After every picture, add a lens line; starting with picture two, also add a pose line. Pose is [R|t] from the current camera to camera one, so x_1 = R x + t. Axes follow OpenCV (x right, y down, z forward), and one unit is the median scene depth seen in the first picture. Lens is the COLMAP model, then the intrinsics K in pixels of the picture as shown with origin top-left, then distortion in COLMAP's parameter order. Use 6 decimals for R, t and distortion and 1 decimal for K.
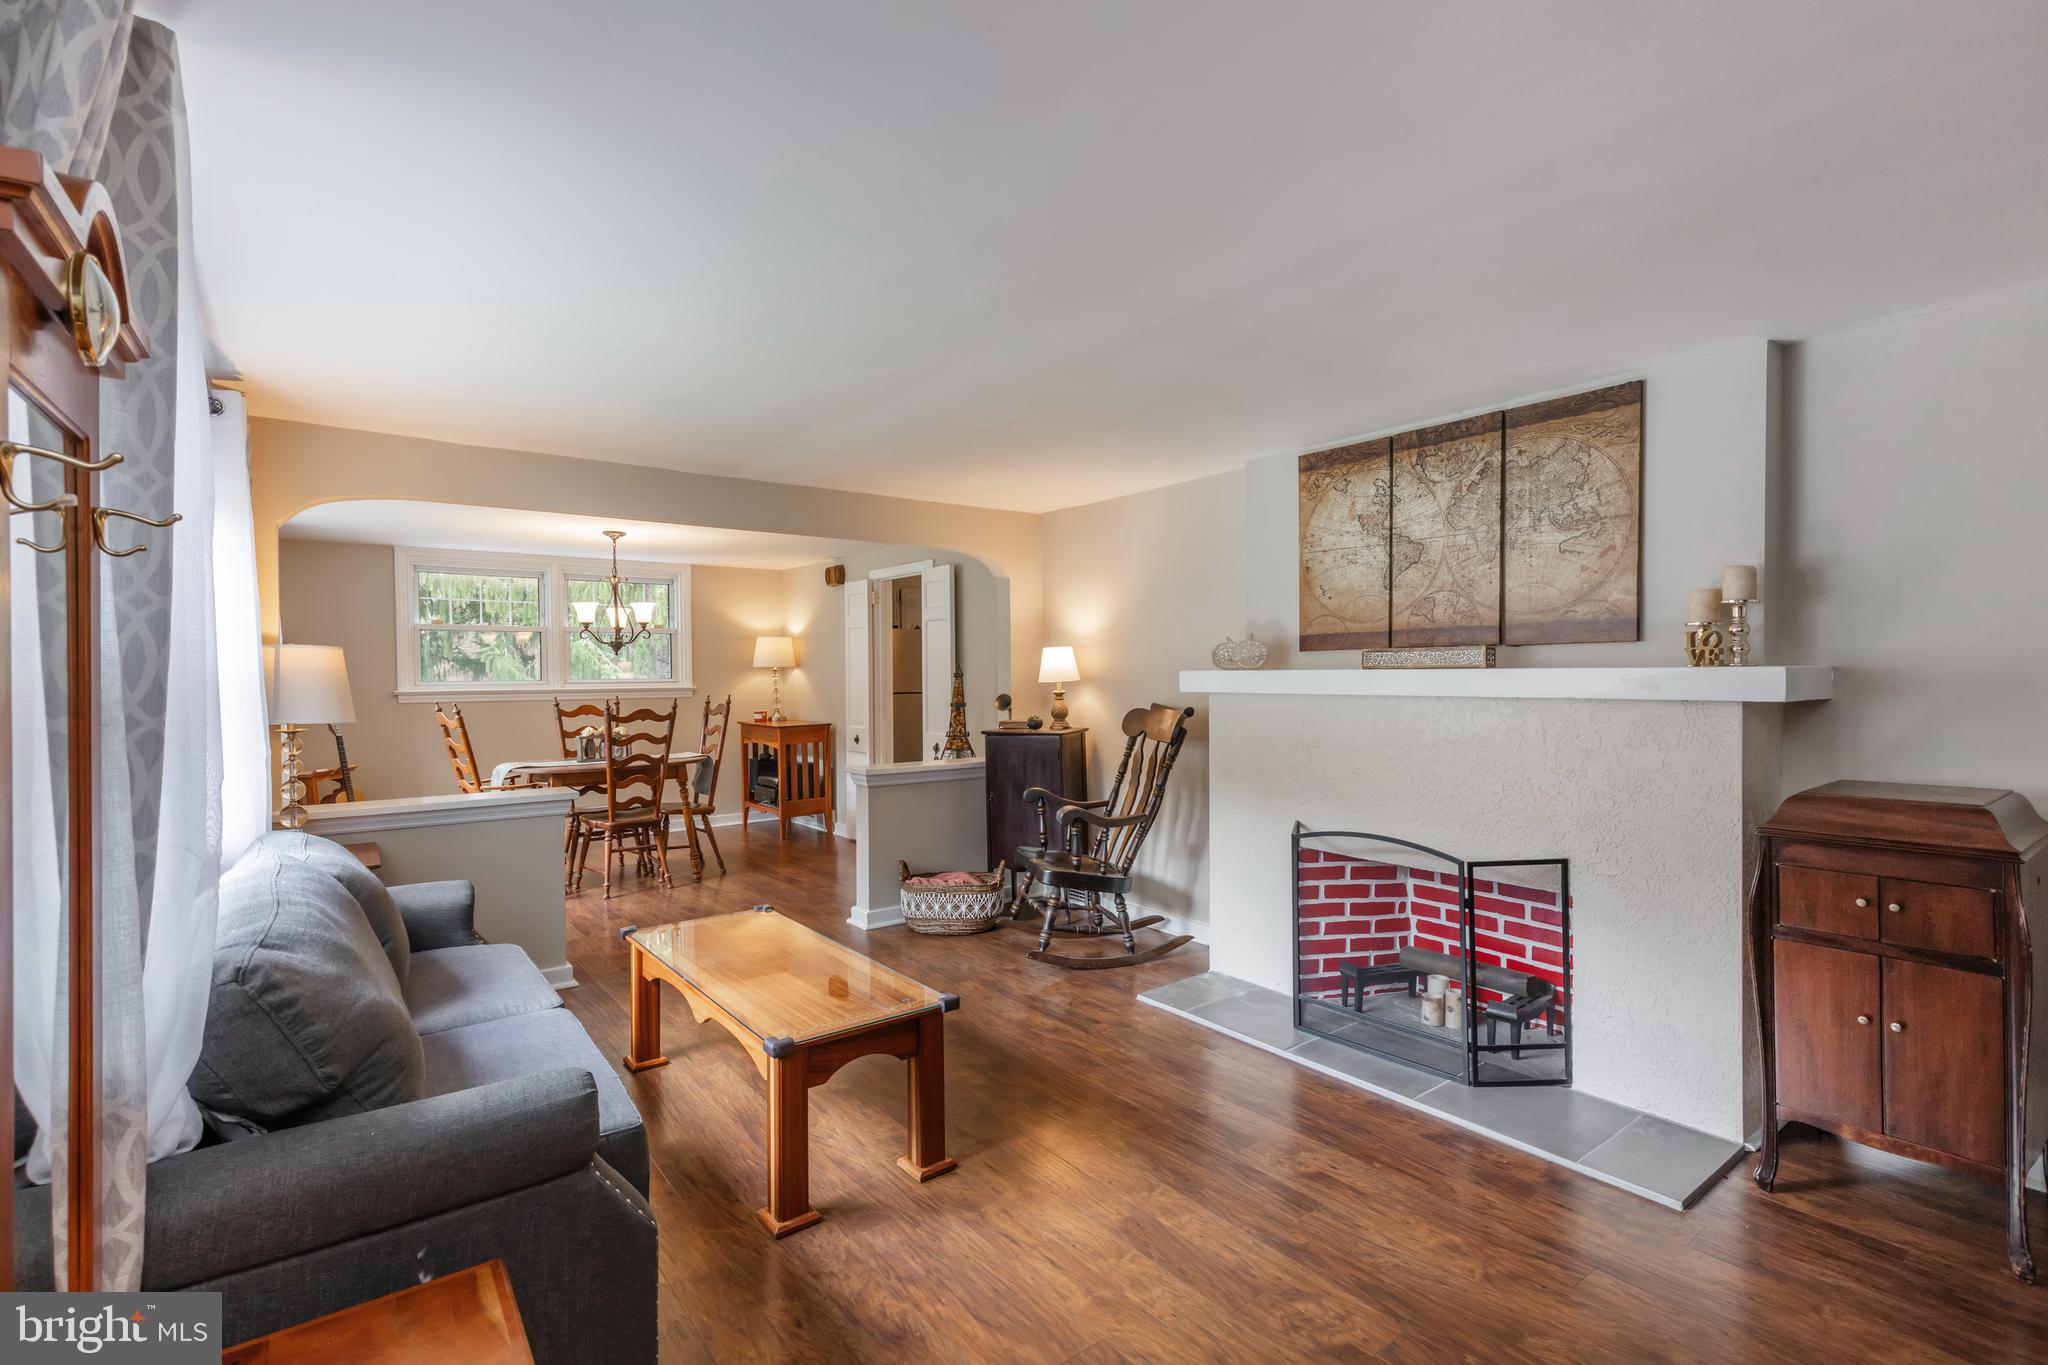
lens RADIAL K [[927.6, 0, 1022.9], [0, 927.6, 687.6], [0, 0, 1]] dist [0.001779, 0.000523]
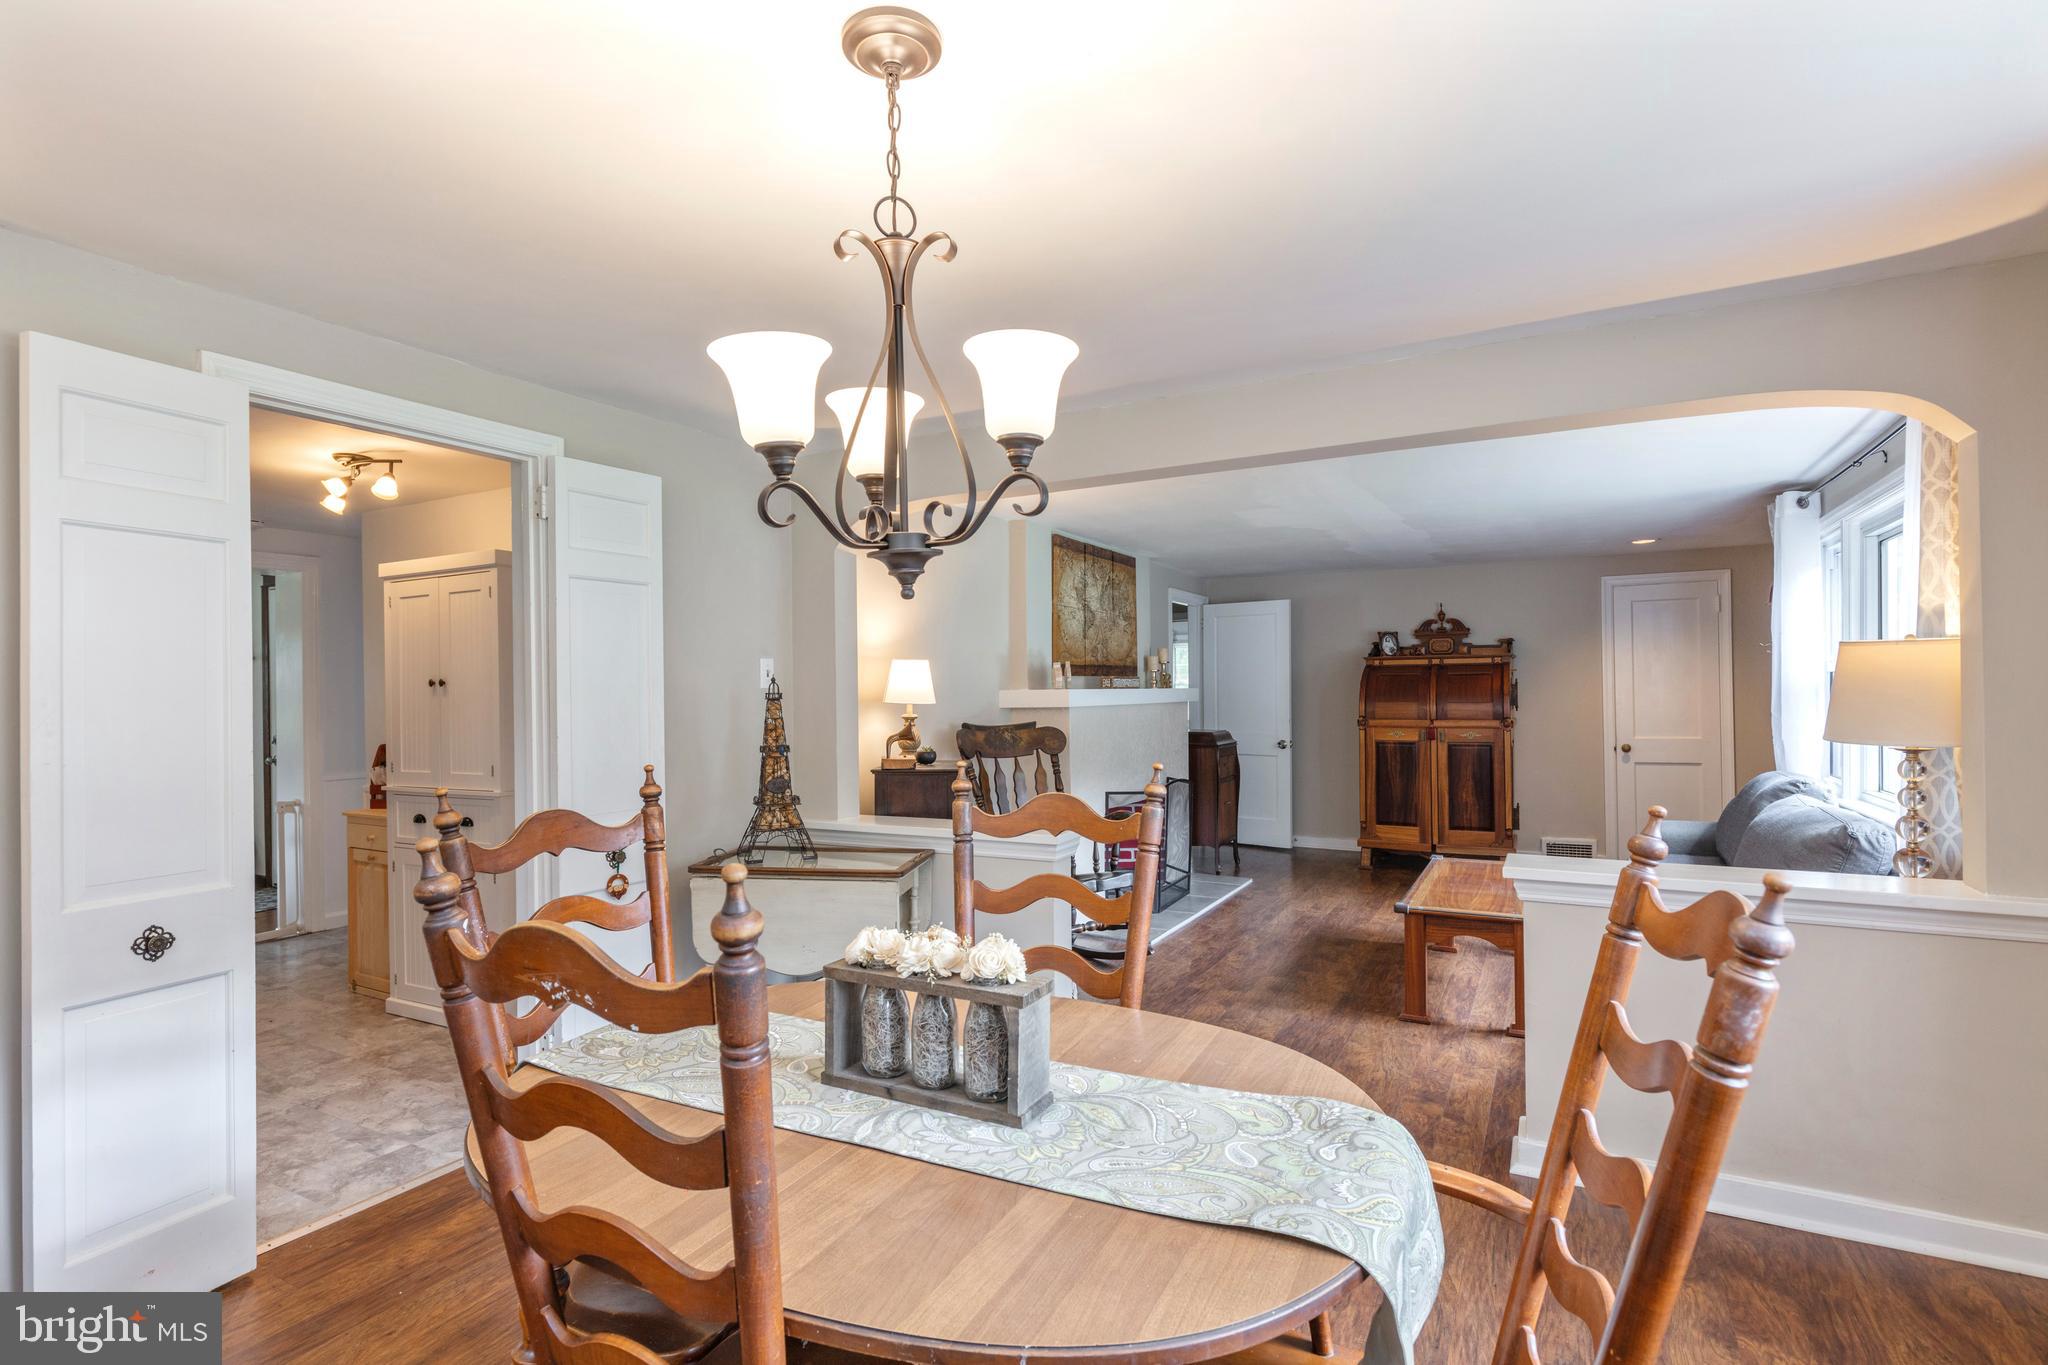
lens RADIAL K [[990.4, 0, 1021.3], [0, 990.4, 686.5], [0, 0, 1]] dist [-0.002323, -0.000227]
pose [[-0.399534, 0.015168, 0.916593, -1.106699], [0.028774, 0.999578, -0.003999, -0.020830], [-0.916267, 0.024777, -0.399802, 1.774225]]
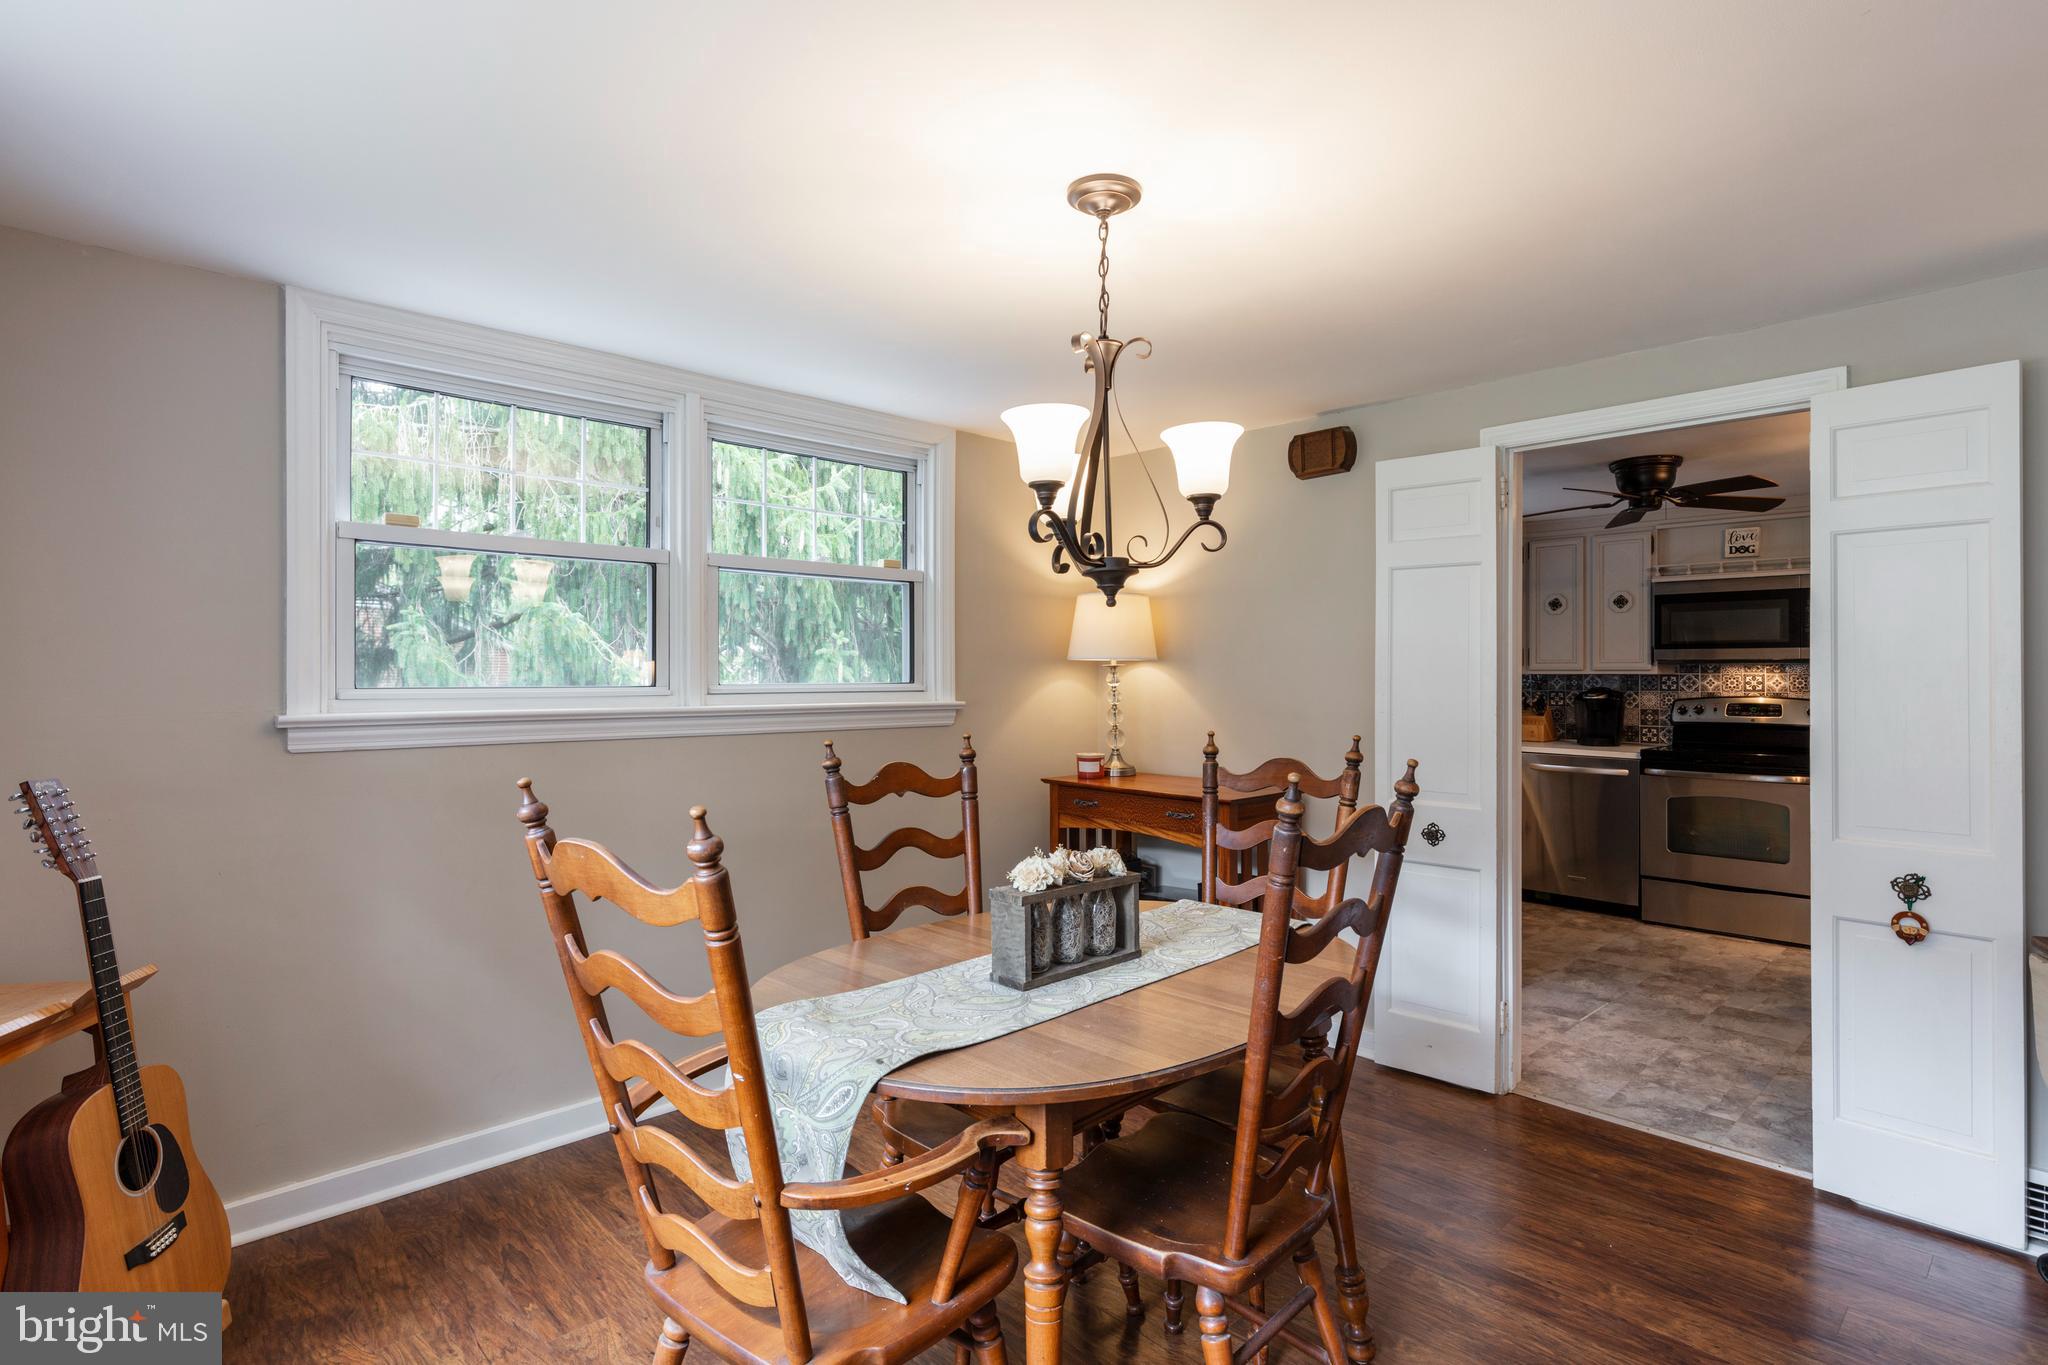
lens RADIAL K [[1014.9, 0, 1023.4], [0, 1014.9, 668.6], [0, 0, 1]] dist [-0.005418, -0.000750]
pose [[0.994945, 0.008252, 0.100084, -0.824440], [-0.005993, 0.999721, -0.022856, -0.013911], [-0.100245, 0.022141, 0.994716, 1.128062]]
